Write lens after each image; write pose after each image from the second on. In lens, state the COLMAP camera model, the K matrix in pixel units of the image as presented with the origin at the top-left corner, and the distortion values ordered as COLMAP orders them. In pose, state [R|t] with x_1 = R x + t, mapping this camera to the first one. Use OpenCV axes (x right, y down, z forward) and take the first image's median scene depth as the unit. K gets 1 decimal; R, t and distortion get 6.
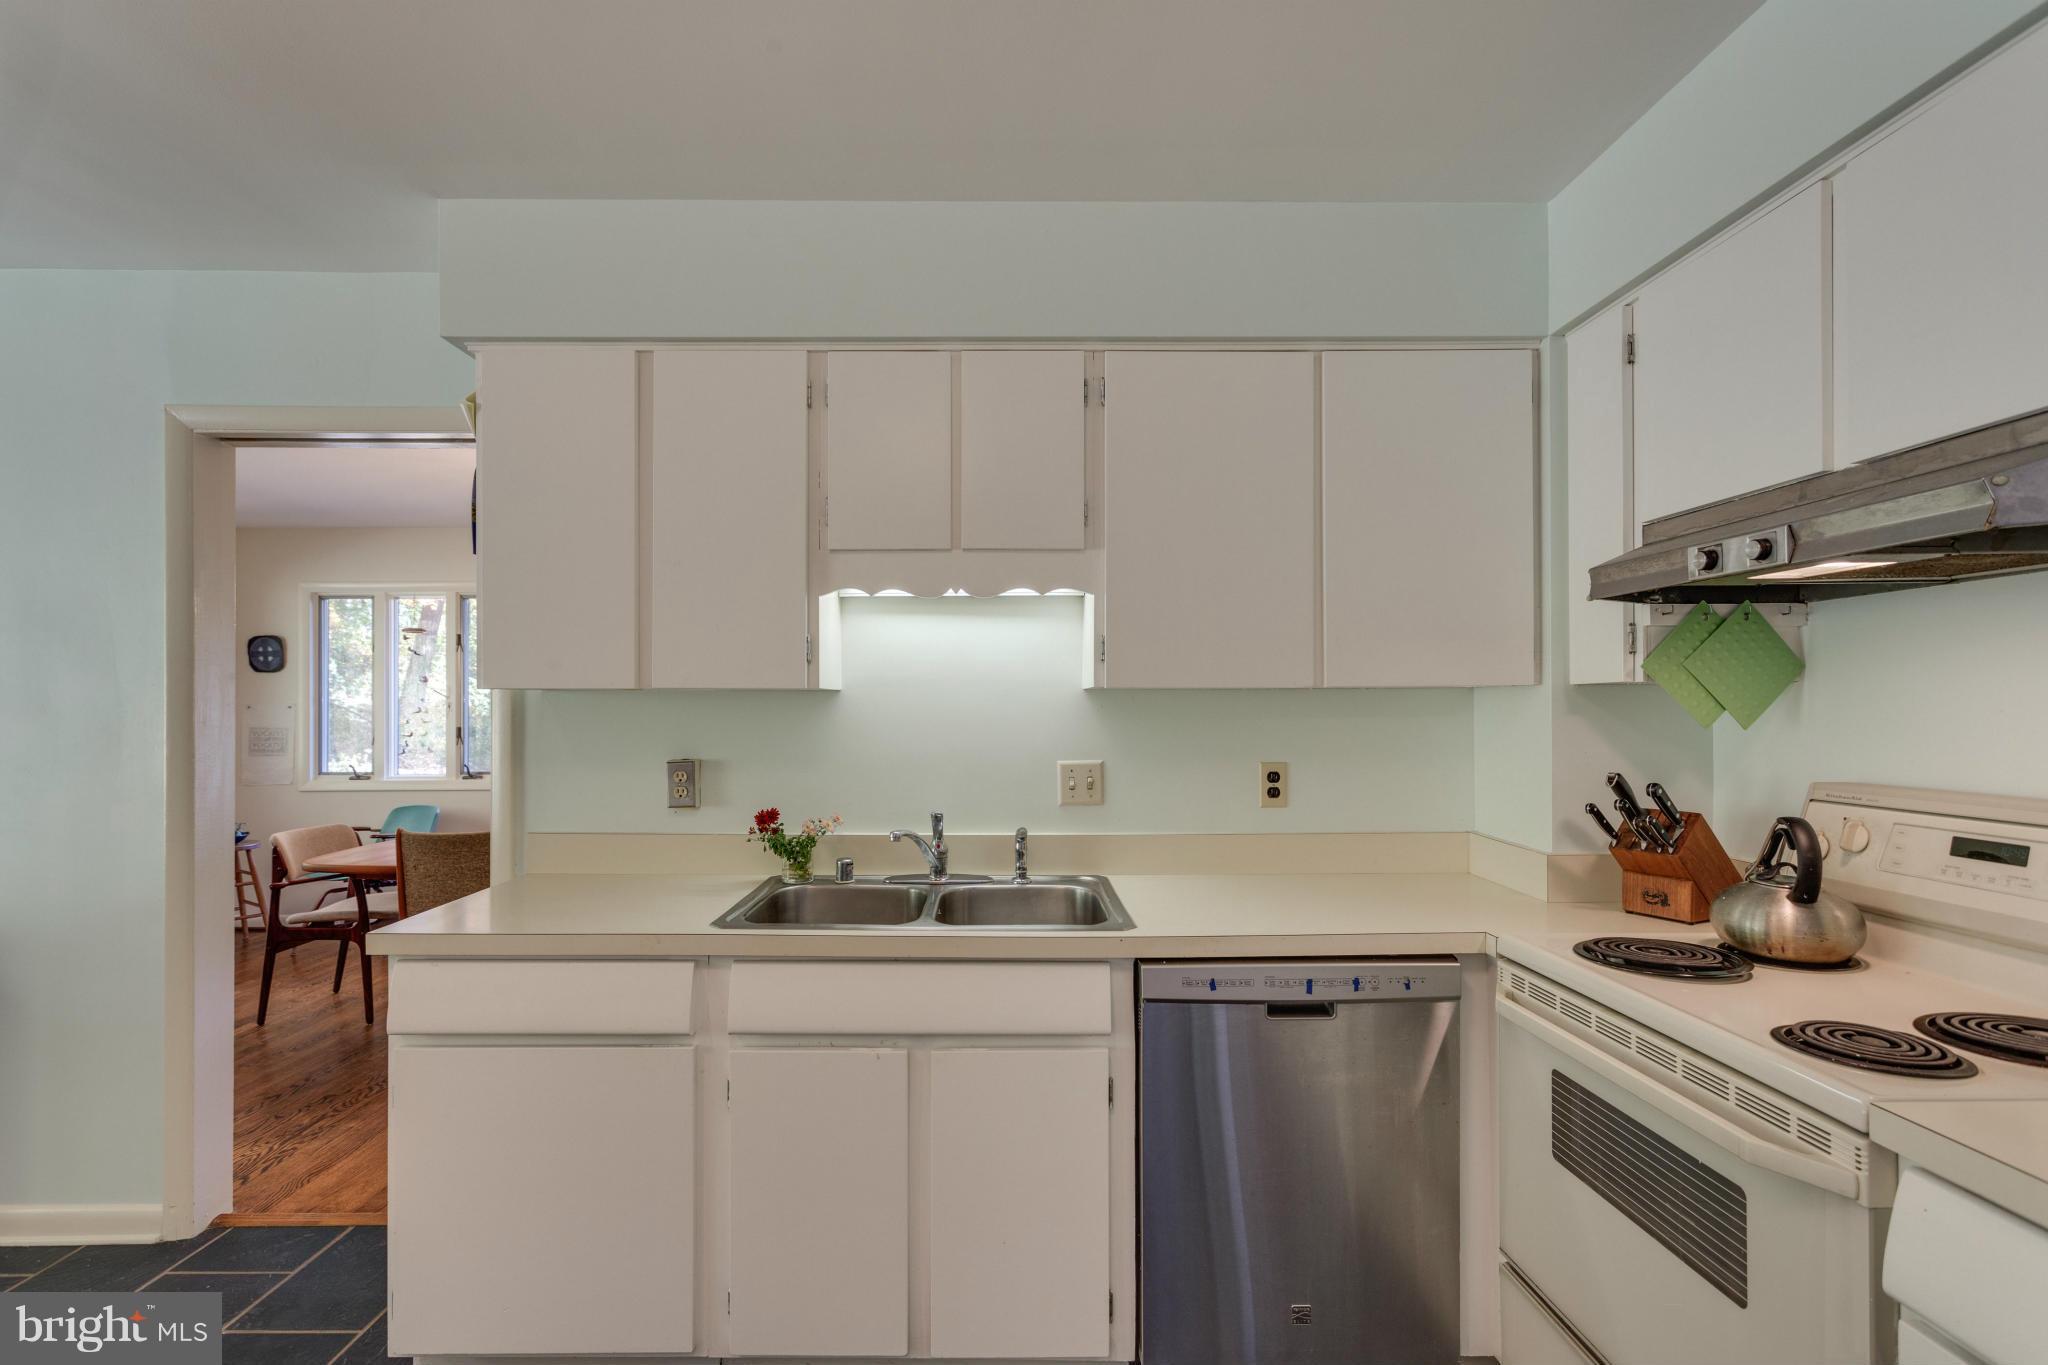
lens RADIAL K [[979.9, 0, 1025.6], [0, 979.9, 700.4], [0, 0, 1]] dist [0.004603, 0.000078]
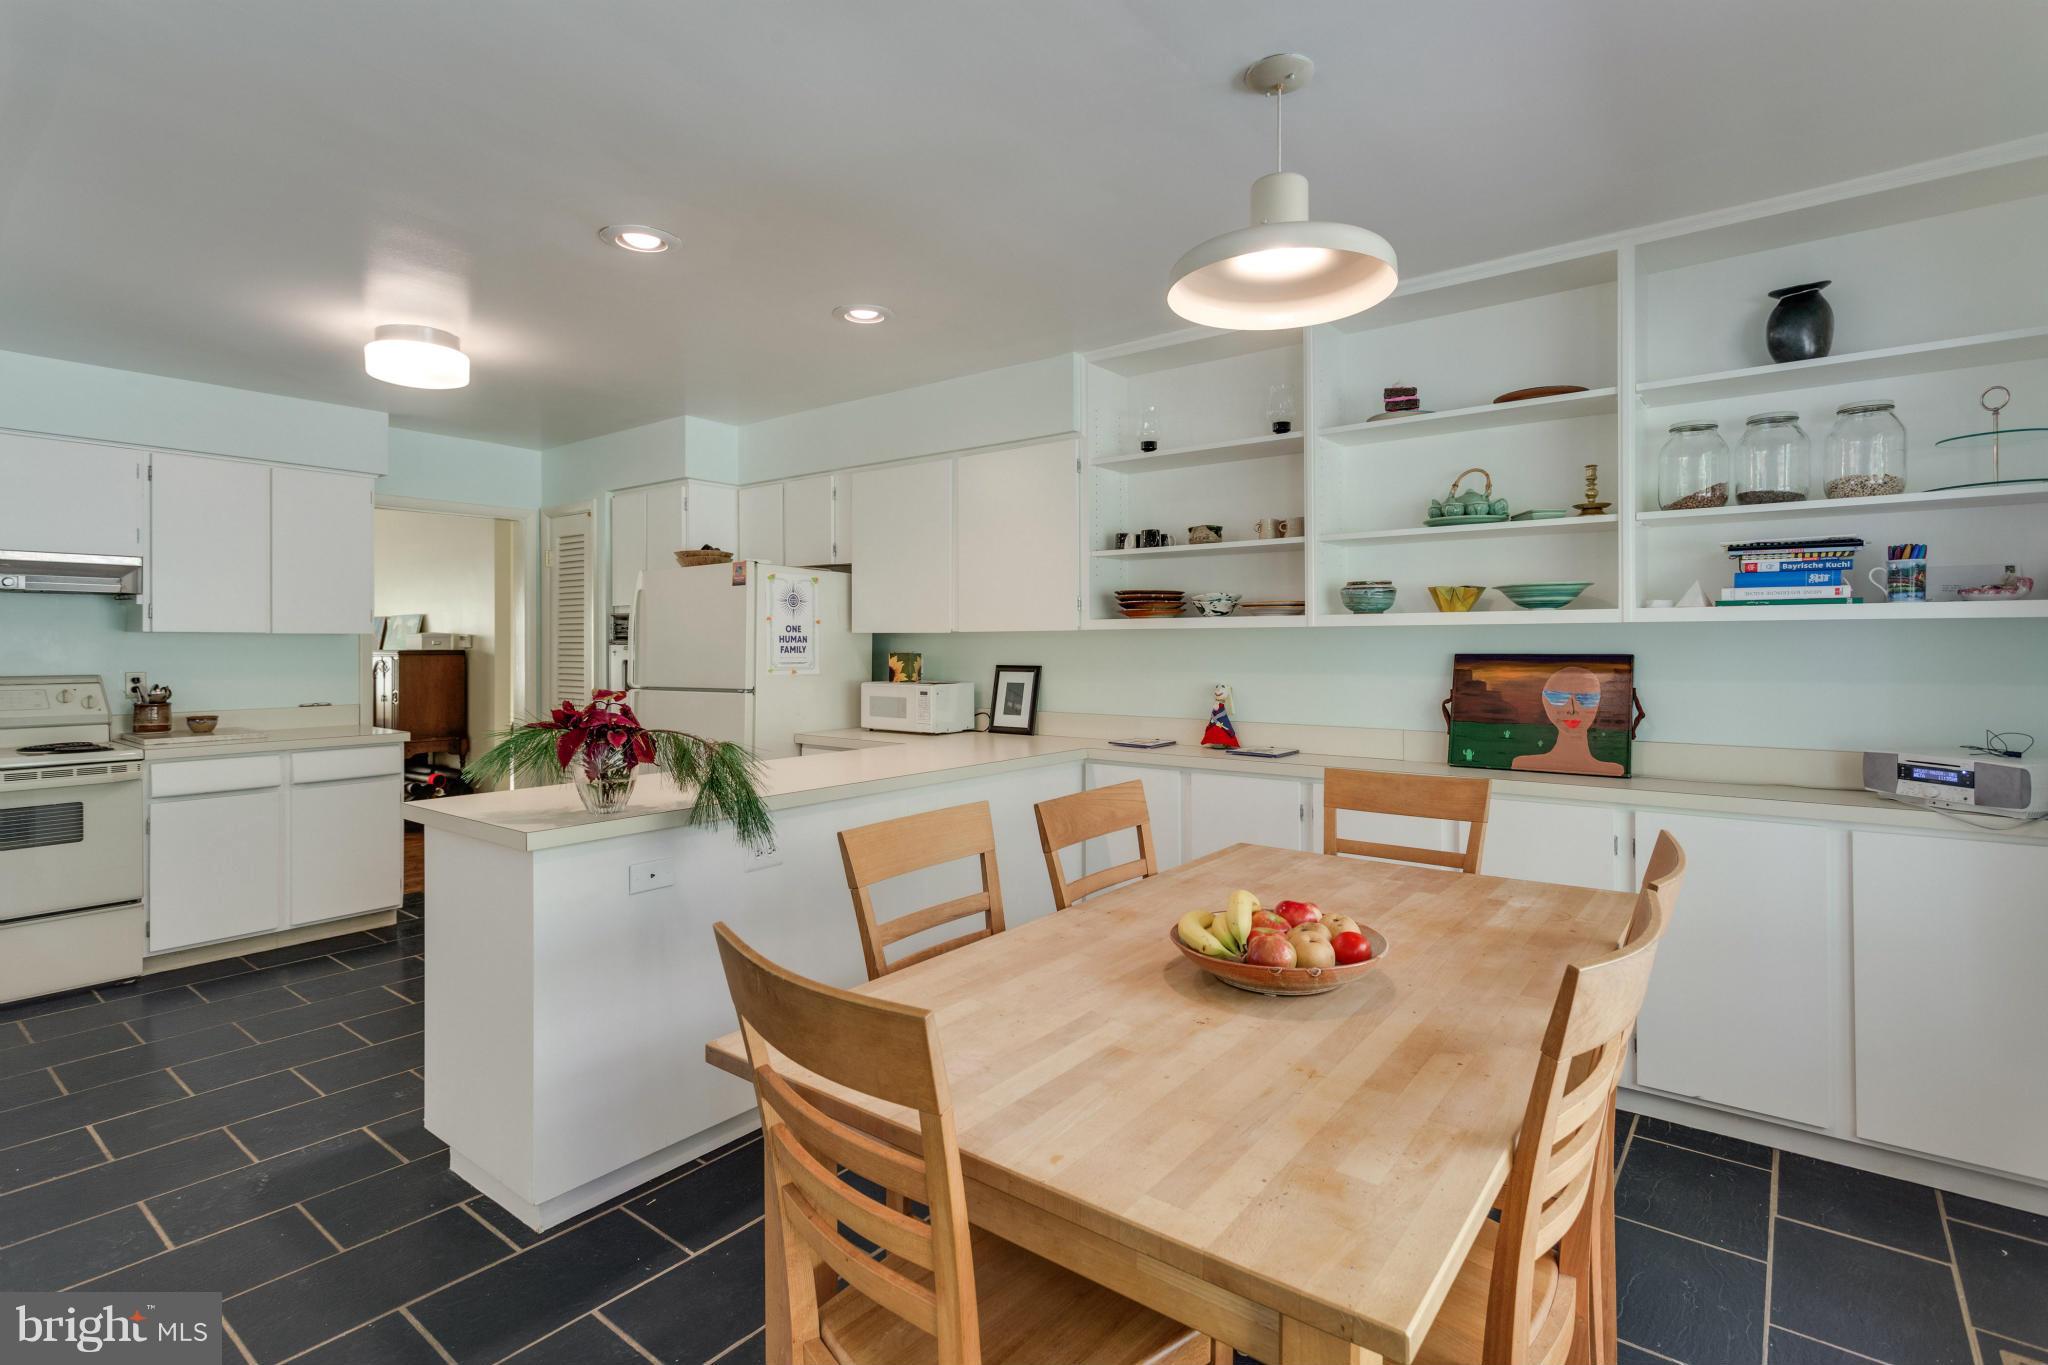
lens RADIAL K [[979.9, 0, 1044.4], [0, 979.9, 645.1], [0, 0, 1]] dist [0.004603, 0.000078]
pose [[-0.787146, -0.000725, 0.616767, -2.179960], [-0.005871, 0.999963, -0.006316, 0.010063], [-0.616739, -0.008593, -0.787121, 0.977704]]
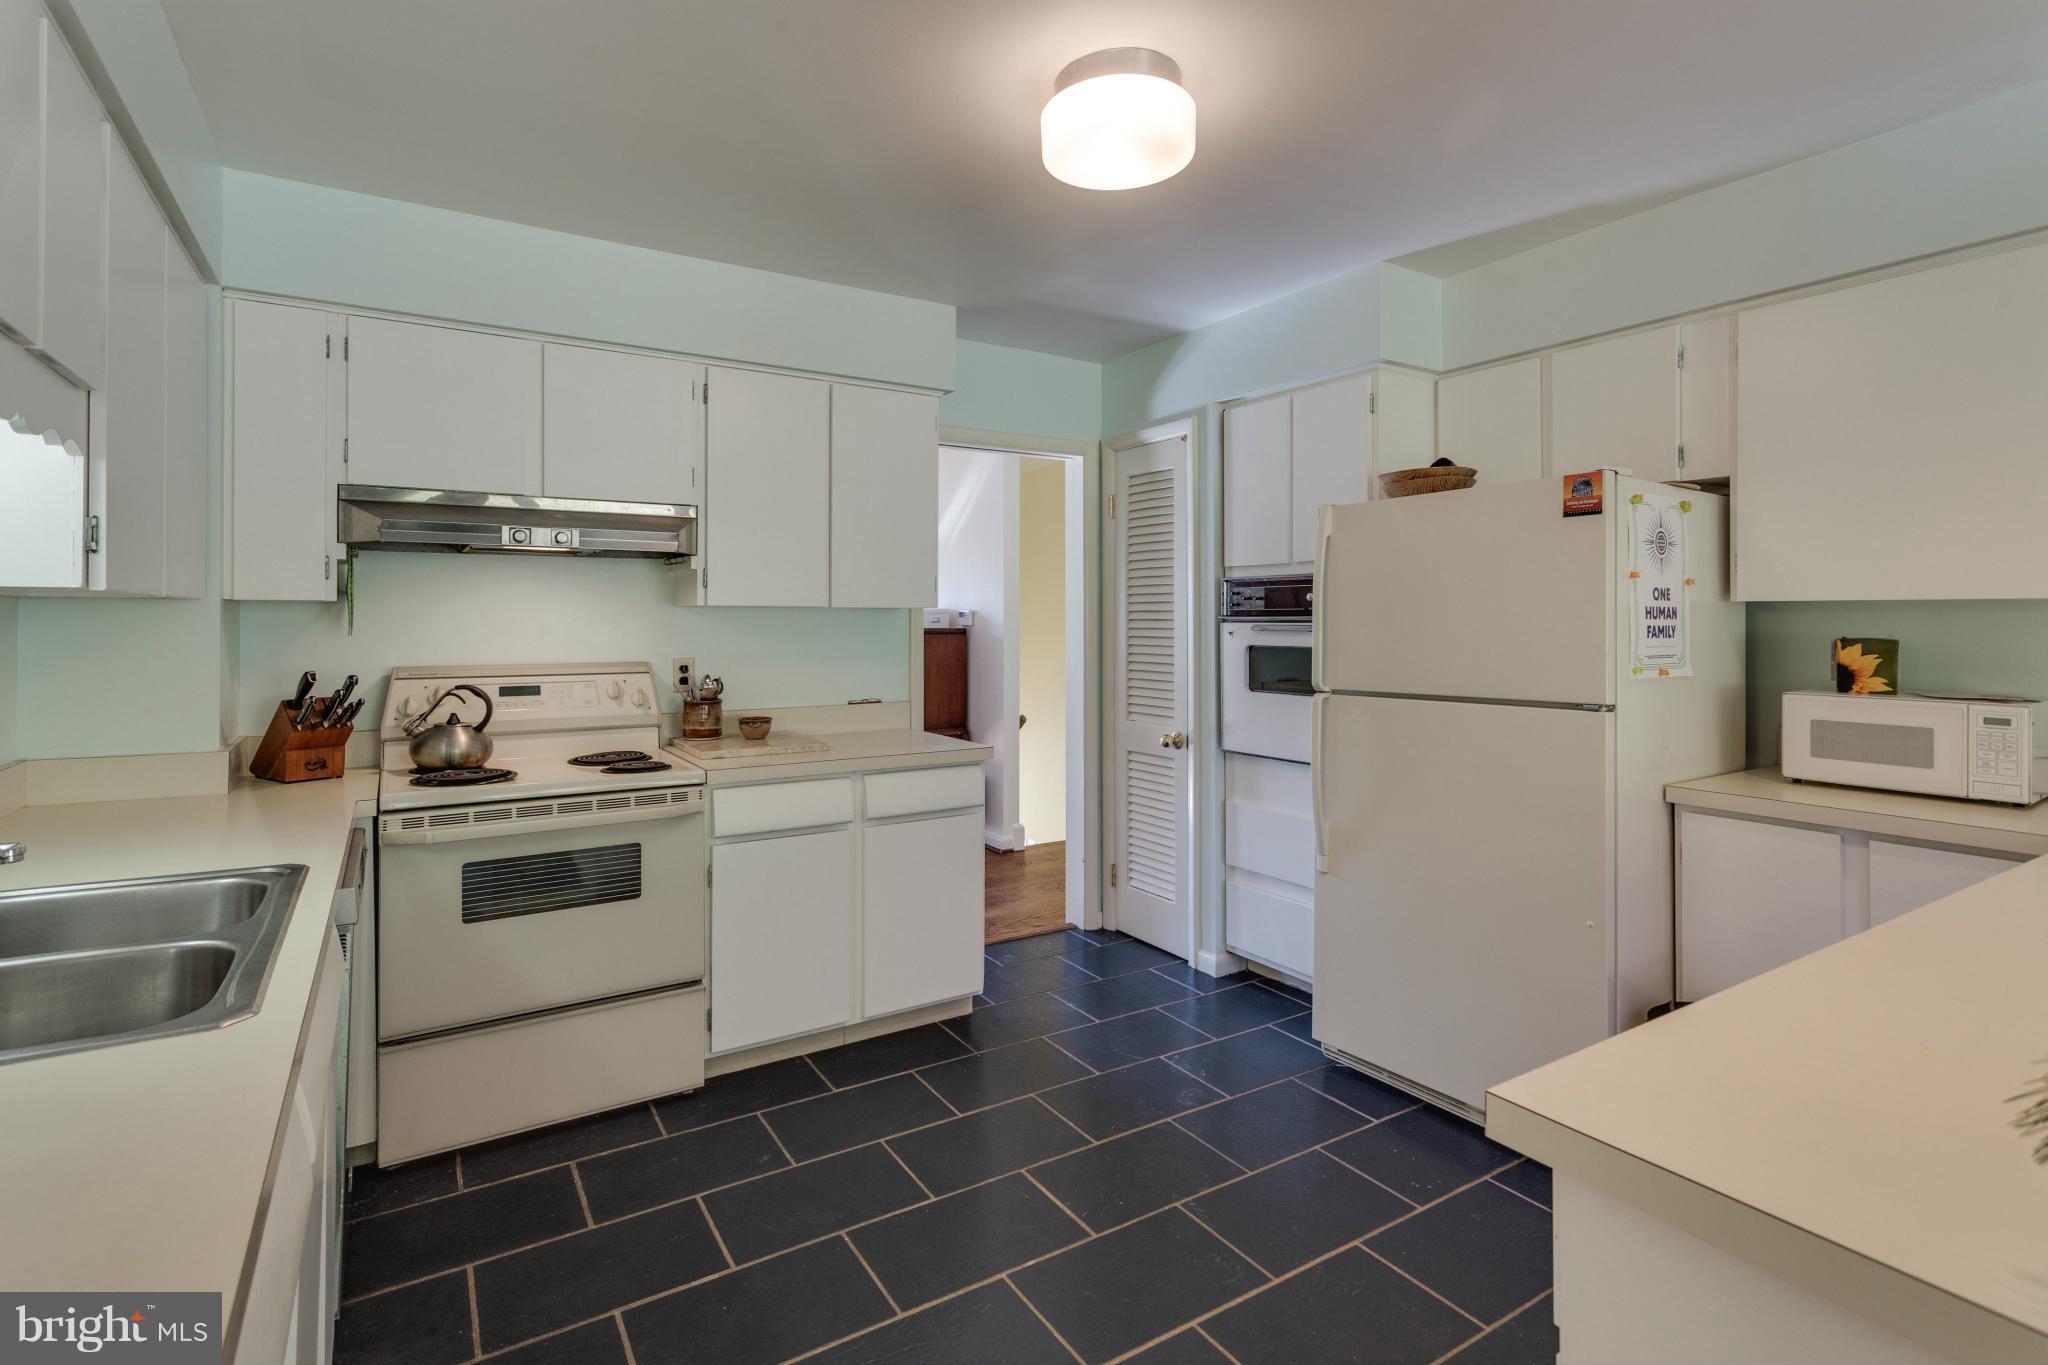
lens RADIAL K [[979.9, 0, 1039.5], [0, 979.9, 615.3], [0, 0, 1]] dist [0.004603, 0.000078]
pose [[-0.534575, 0.005241, 0.845105, -0.983671], [-0.007441, 0.999913, -0.010908, 0.008199], [-0.845088, -0.012120, -0.534489, 0.886804]]
